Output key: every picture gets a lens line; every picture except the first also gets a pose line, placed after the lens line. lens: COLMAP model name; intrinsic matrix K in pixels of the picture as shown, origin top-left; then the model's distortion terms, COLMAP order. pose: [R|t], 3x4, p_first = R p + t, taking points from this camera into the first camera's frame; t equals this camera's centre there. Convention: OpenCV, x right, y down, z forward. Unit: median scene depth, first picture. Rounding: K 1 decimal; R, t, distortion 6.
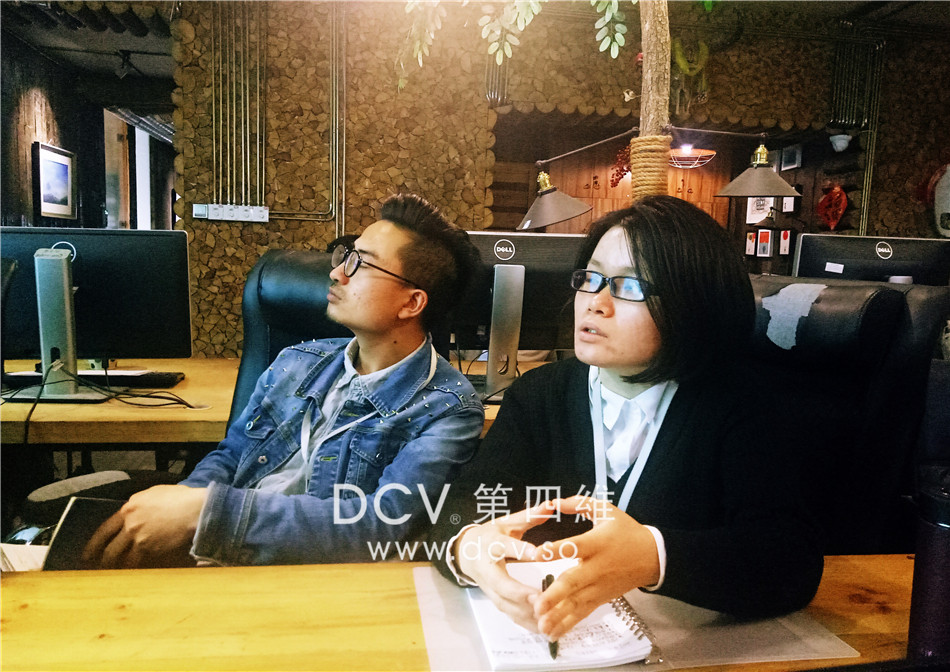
lens RADIAL K [[719.7, 0, 475.0], [0, 719.7, 336.0], [0, 0, 1]] dist [0.033498, -0.007661]
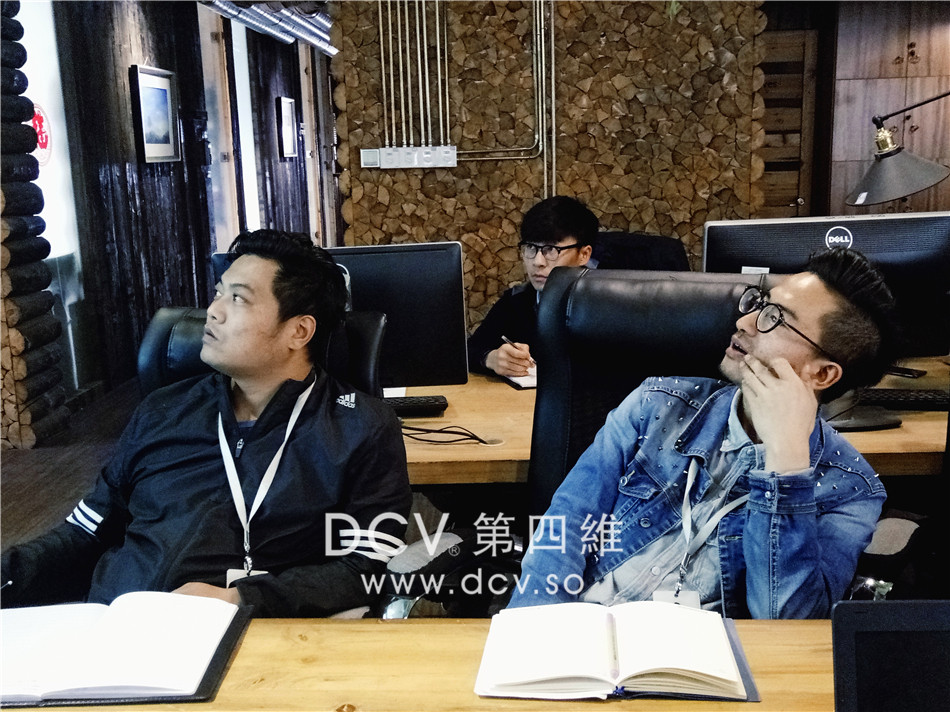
lens RADIAL K [[1089.9, 0, 474.5], [0, 1089.9, 383.1], [0, 0, 1]] dist [0.099405, -0.206977]
pose [[0.980795, -0.025670, -0.193347, -0.053487], [0.044784, 0.994455, 0.095148, -0.040867], [0.189832, -0.101979, 0.976506, -0.126062]]
